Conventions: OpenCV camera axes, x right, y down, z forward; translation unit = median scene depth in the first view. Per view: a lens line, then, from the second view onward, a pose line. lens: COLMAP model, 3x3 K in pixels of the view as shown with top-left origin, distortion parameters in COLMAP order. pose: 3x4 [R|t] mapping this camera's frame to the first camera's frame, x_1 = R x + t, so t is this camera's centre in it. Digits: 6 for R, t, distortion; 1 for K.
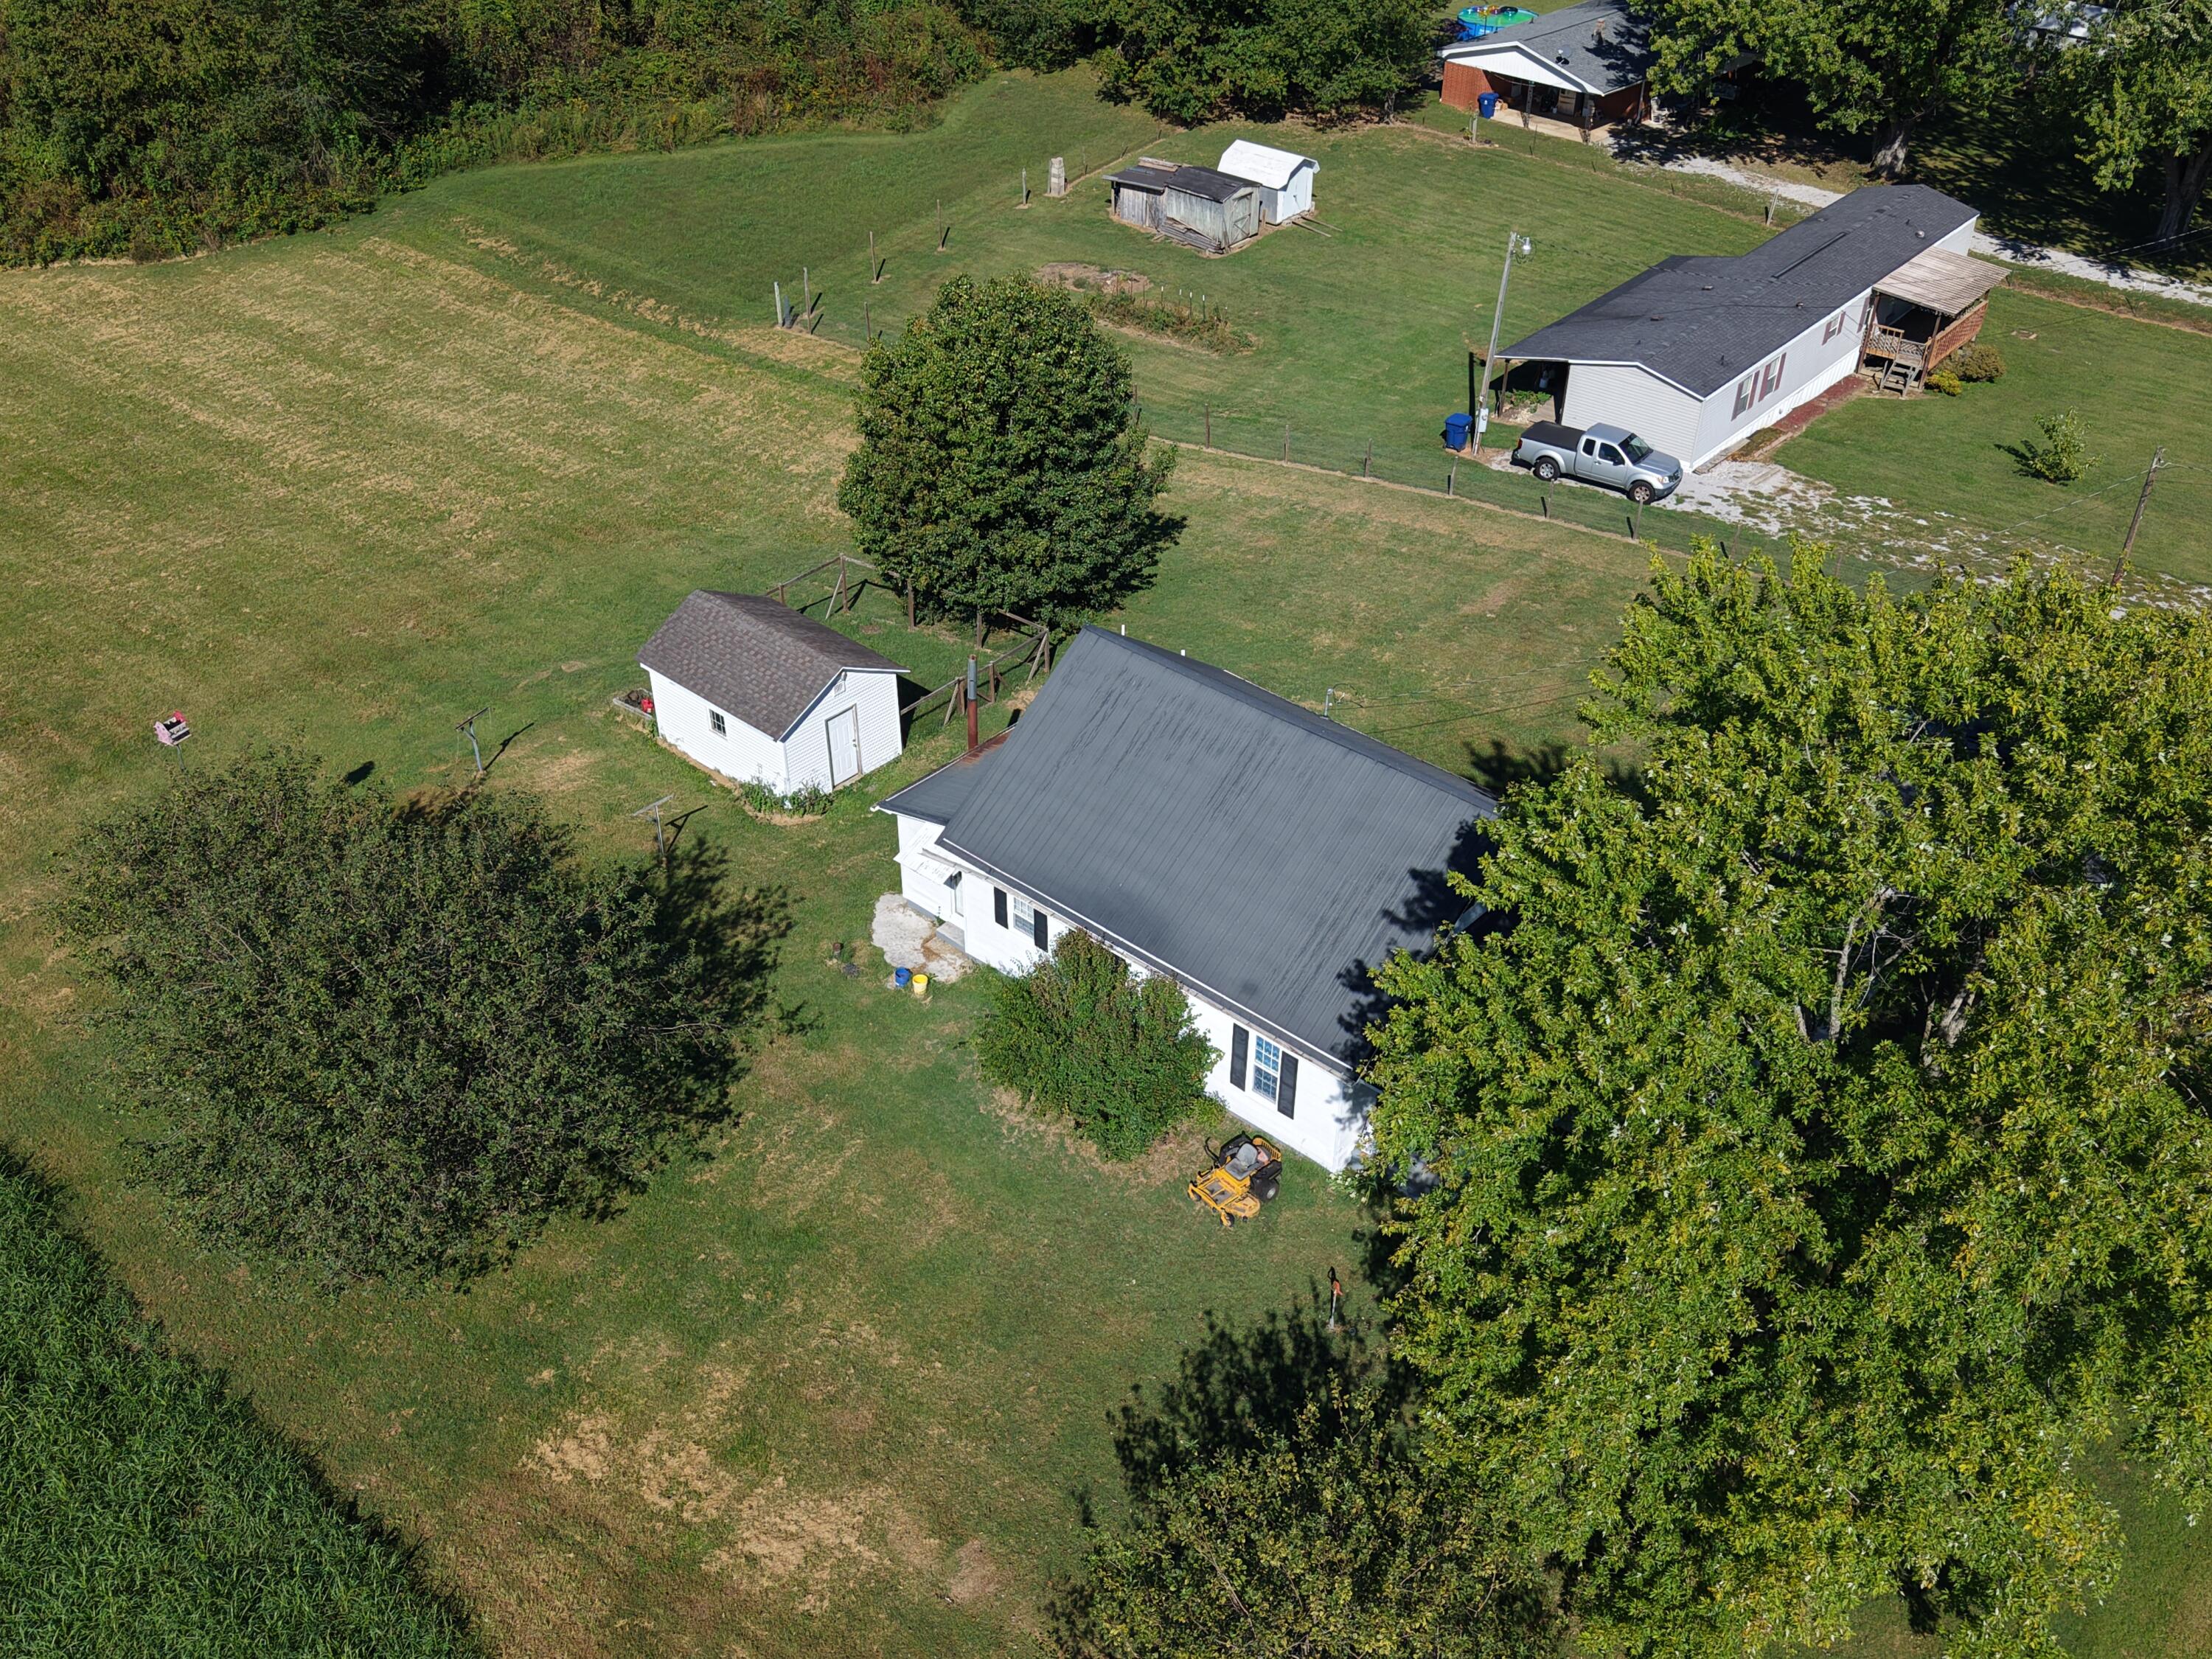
lens RADIAL K [[1961.0, 0, 1106.0], [0, 1961.0, 829.5], [0, 0, 1]] dist [0.226711, -0.782918]
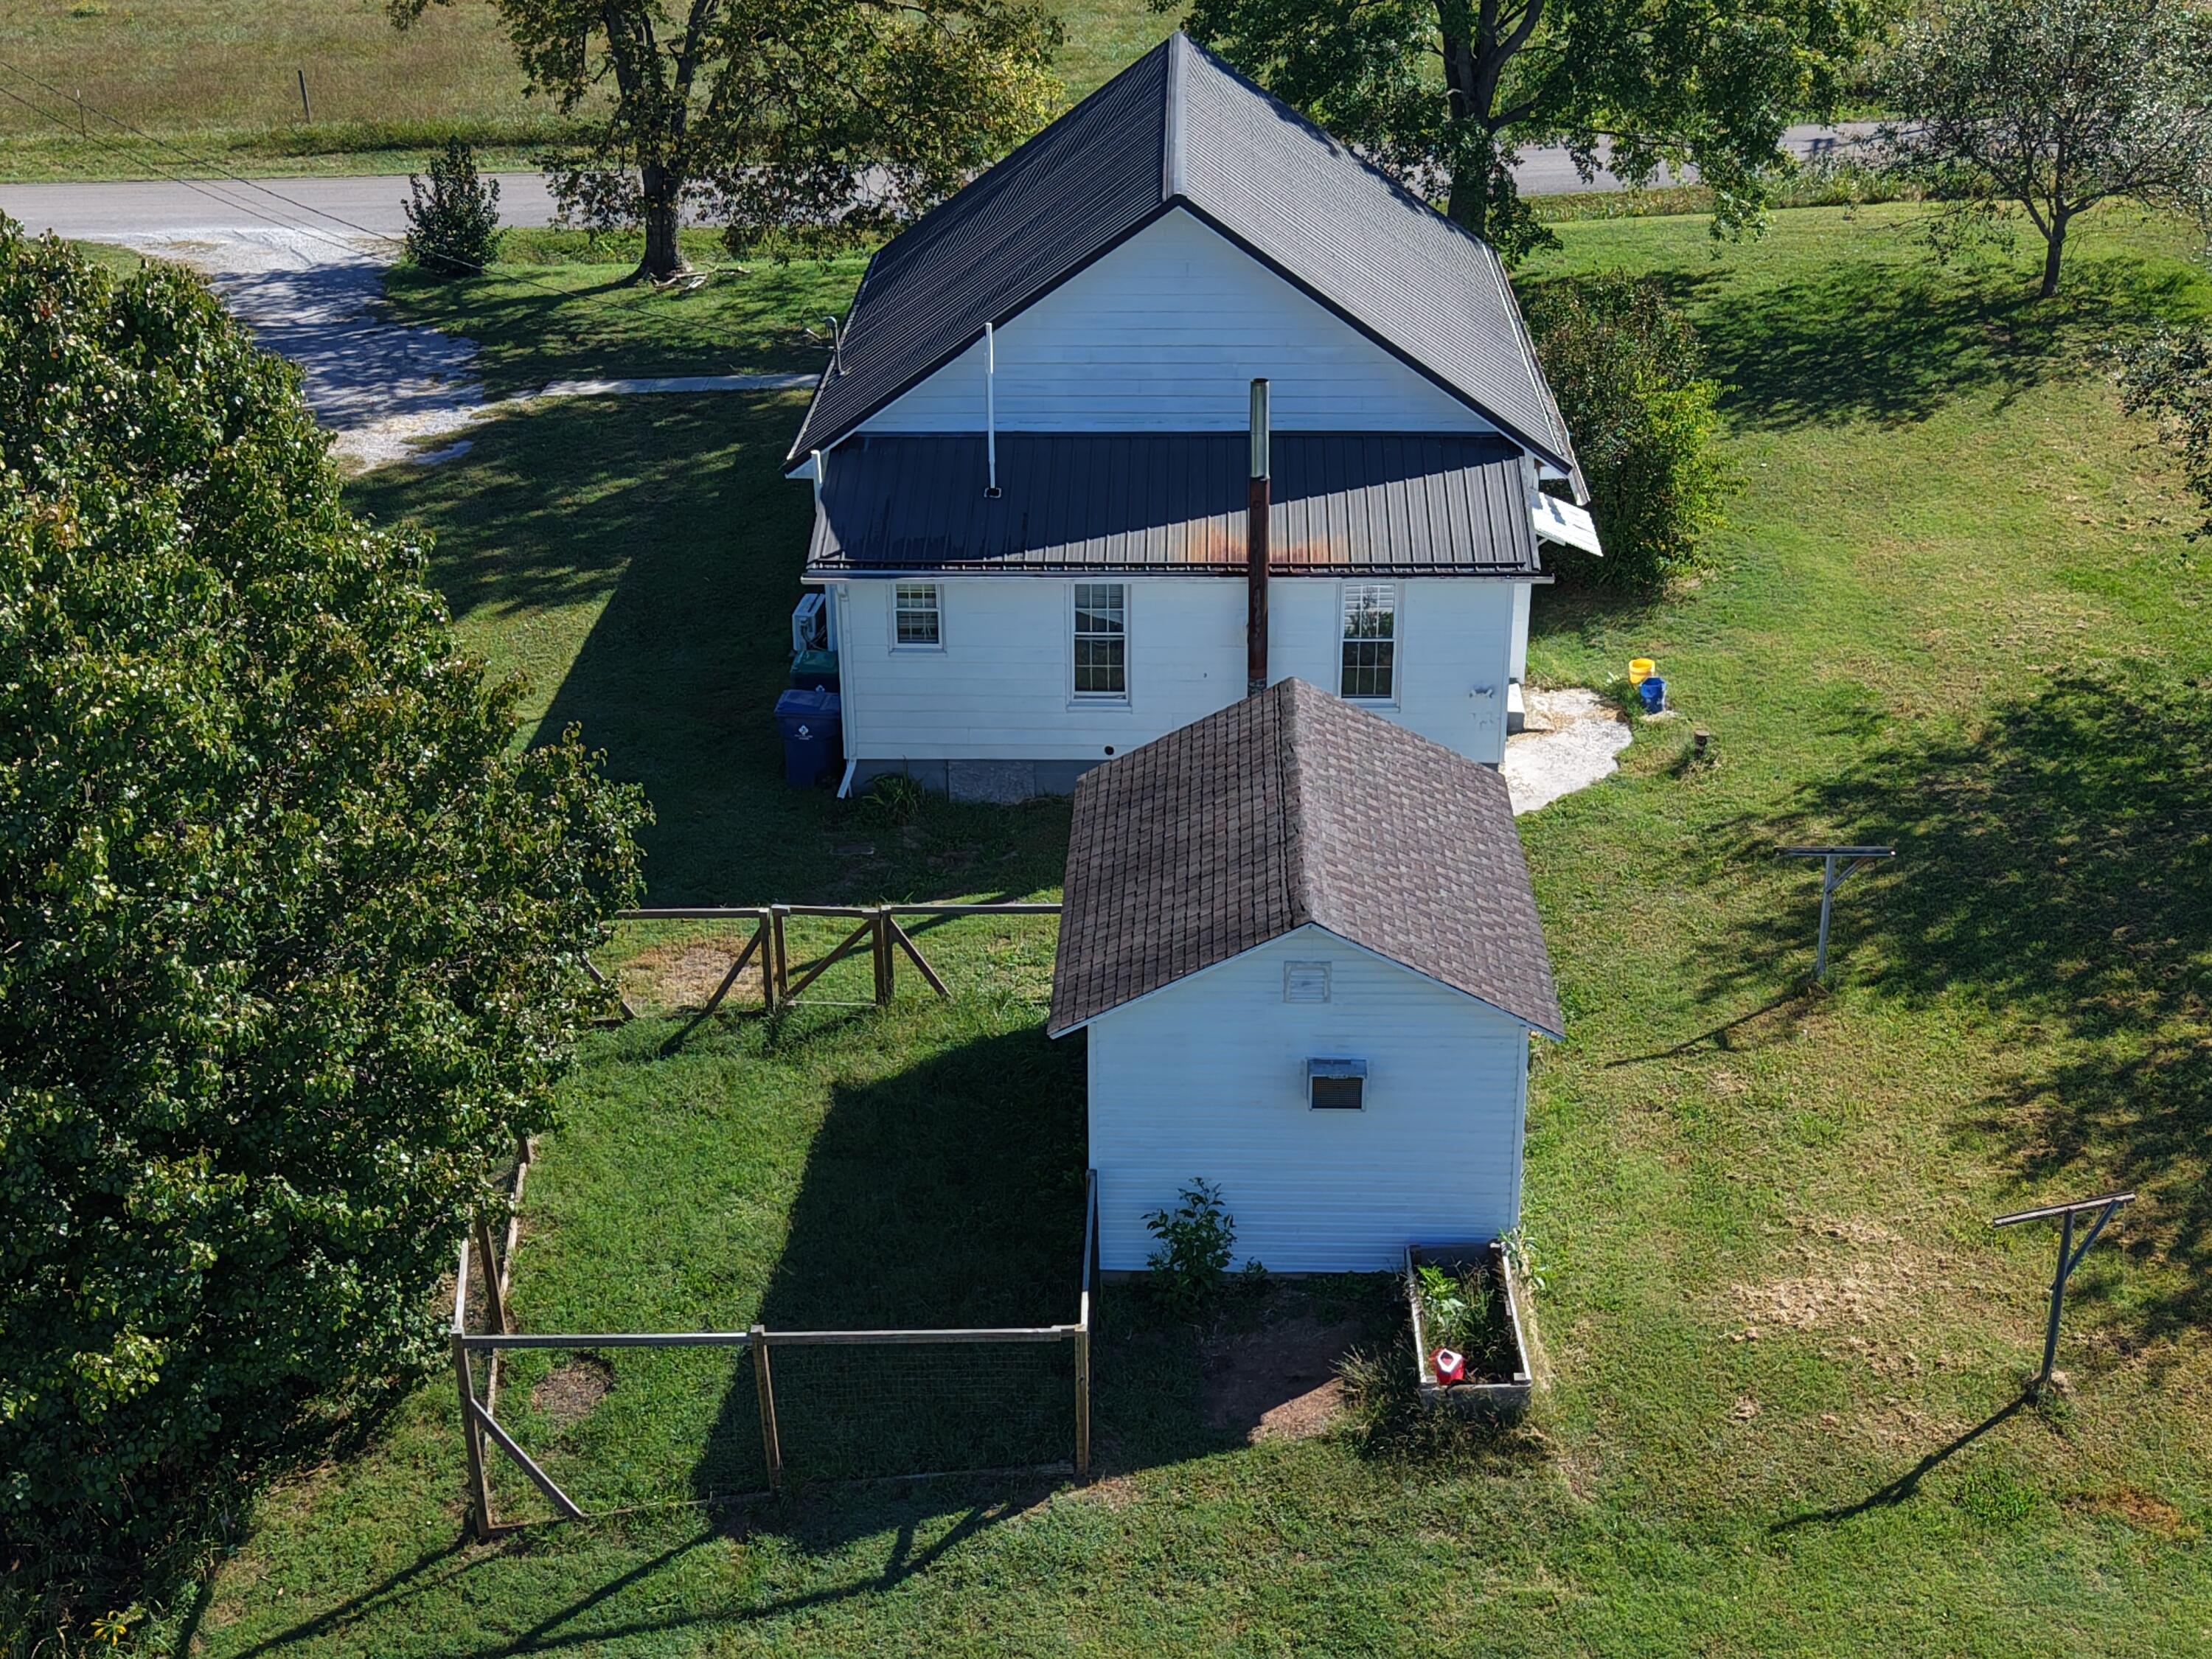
lens RADIAL K [[2920.4, 0, 1106.0], [0, 2920.4, 829.5], [0, 0, 1]] dist [0.112403, -0.477508]
pose [[-0.648285, -0.313948, 0.693660, -0.516849], [0.451254, 0.575367, 0.682145, -0.475628], [-0.613267, 0.755241, -0.231331, 1.131351]]
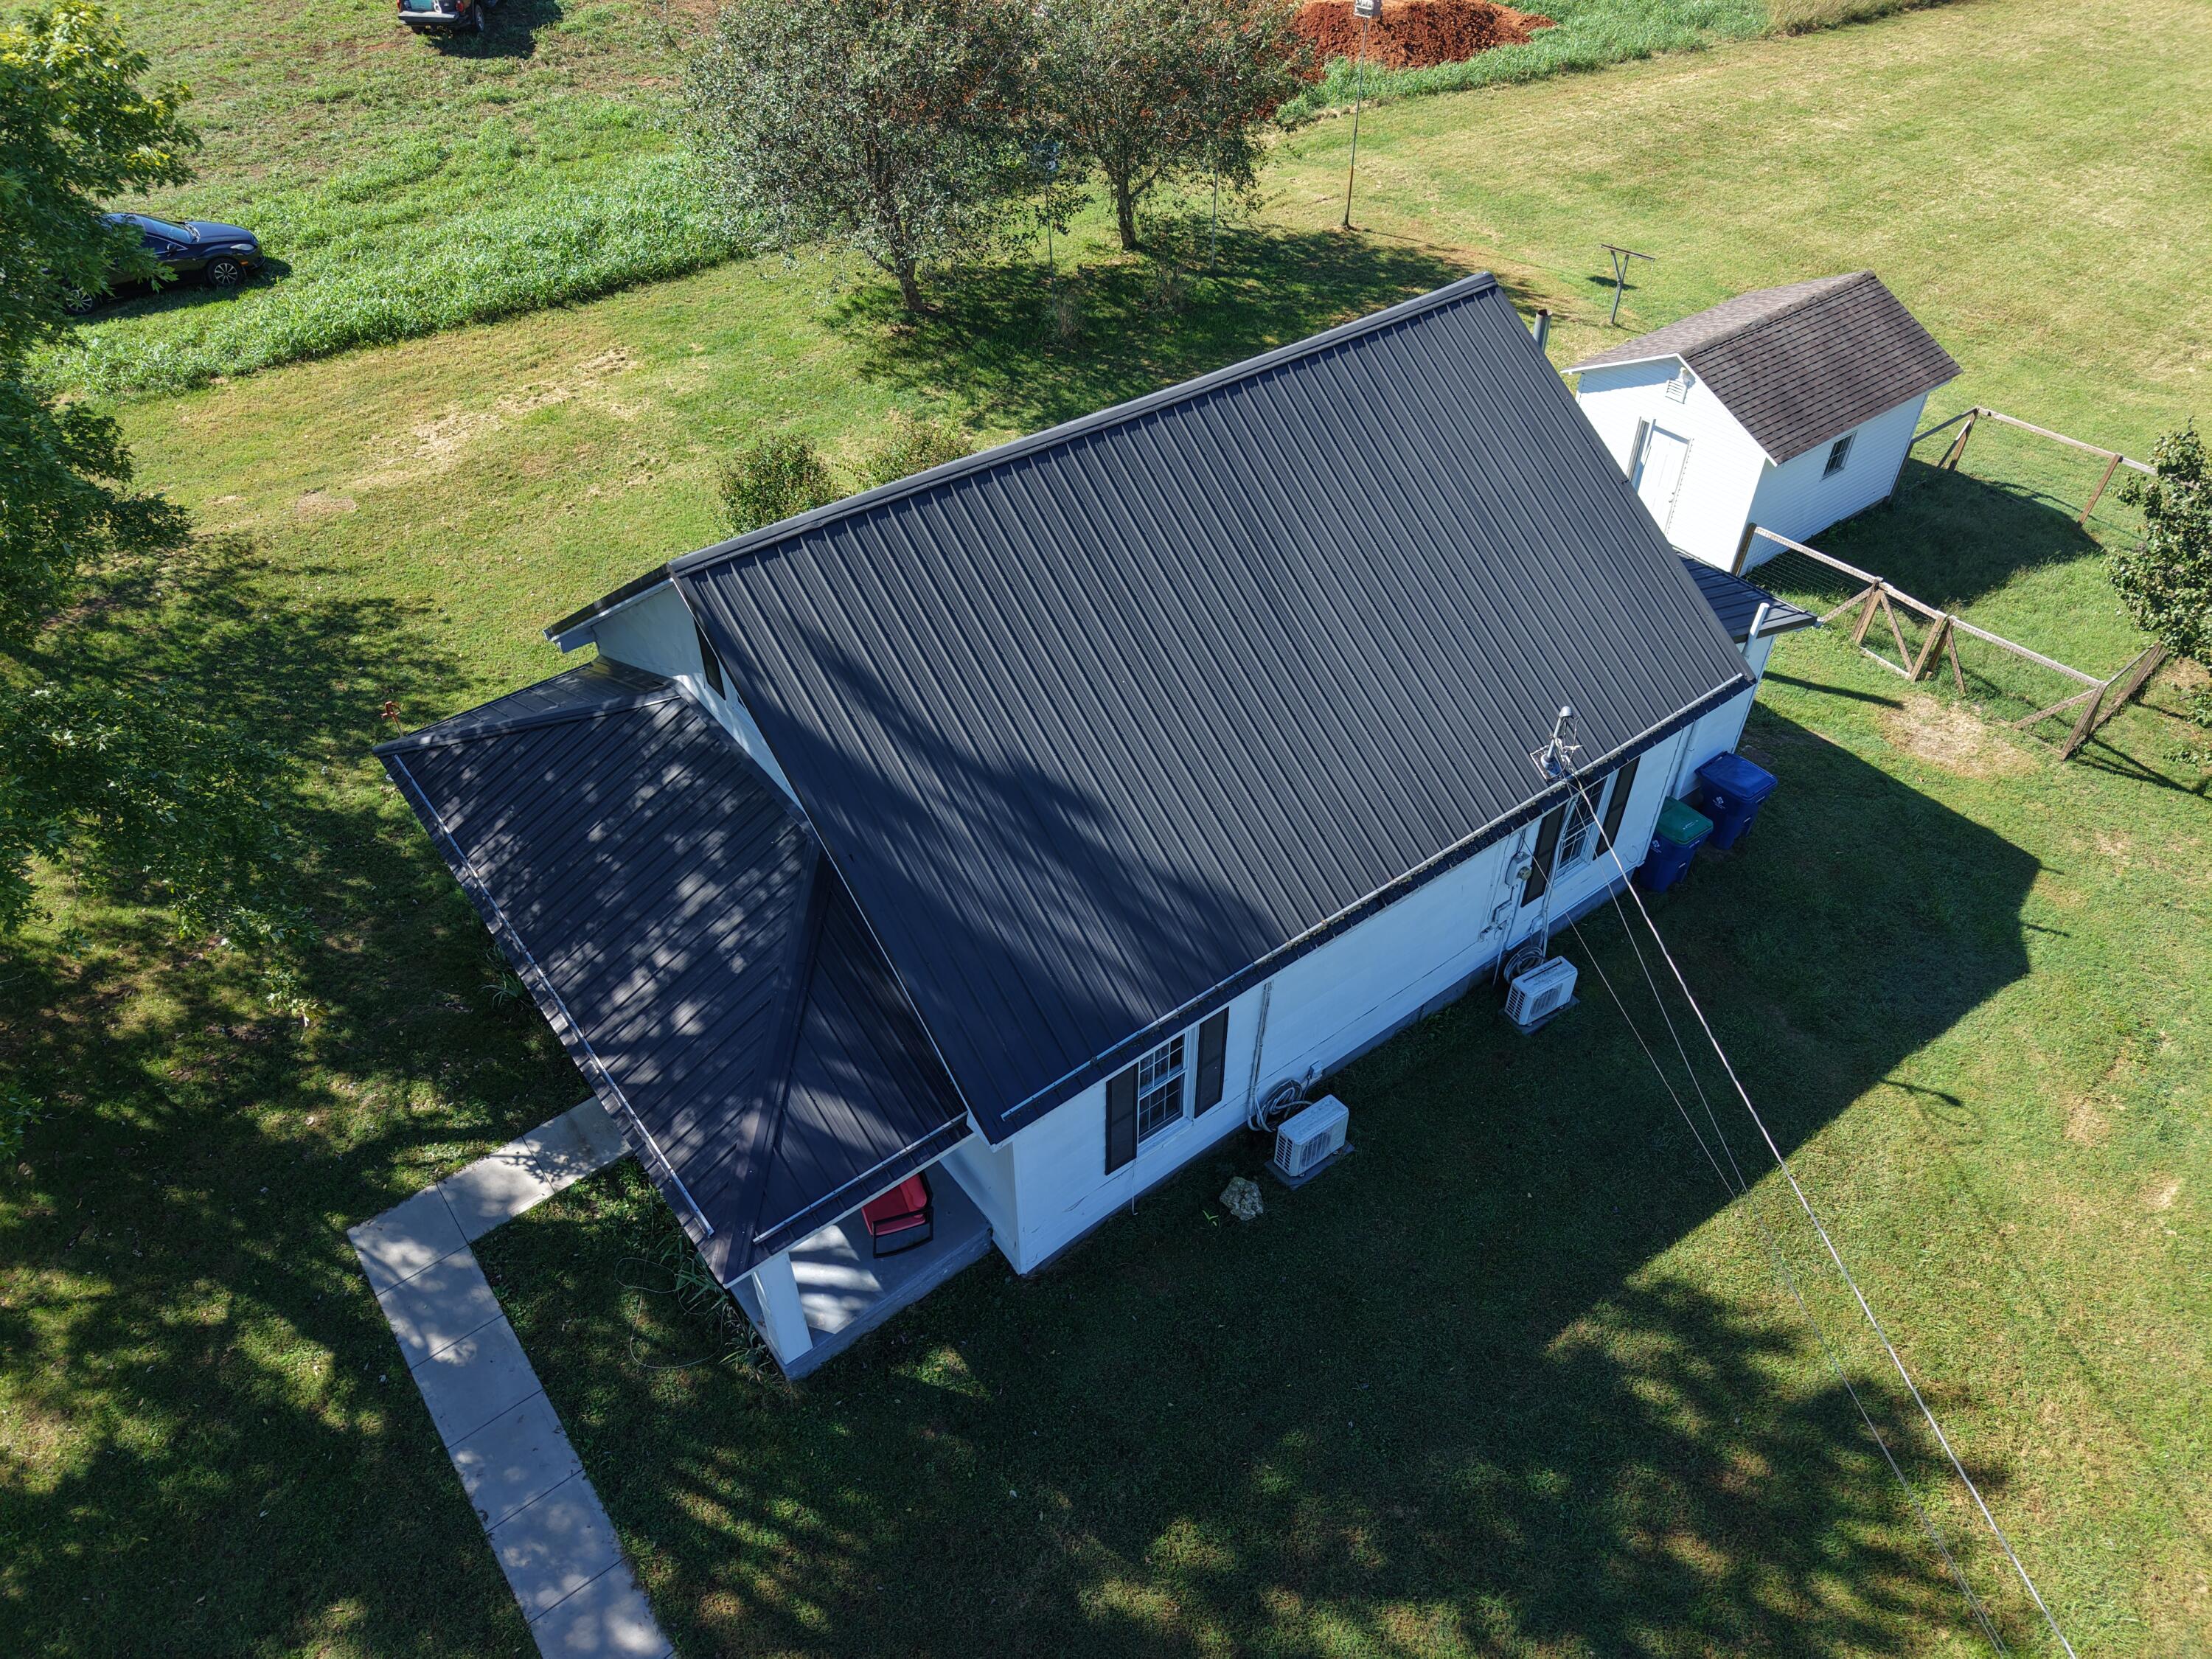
lens RADIAL K [[1466.9, 0, 1109.3], [0, 1466.9, 816.1], [0, 0, 1]] dist [0.005362, -0.004876]
pose [[-0.176417, 0.649224, -0.739855, 0.359168], [-0.578646, 0.539645, 0.611516, -0.183268], [0.796270, 0.535996, 0.280468, 0.747809]]
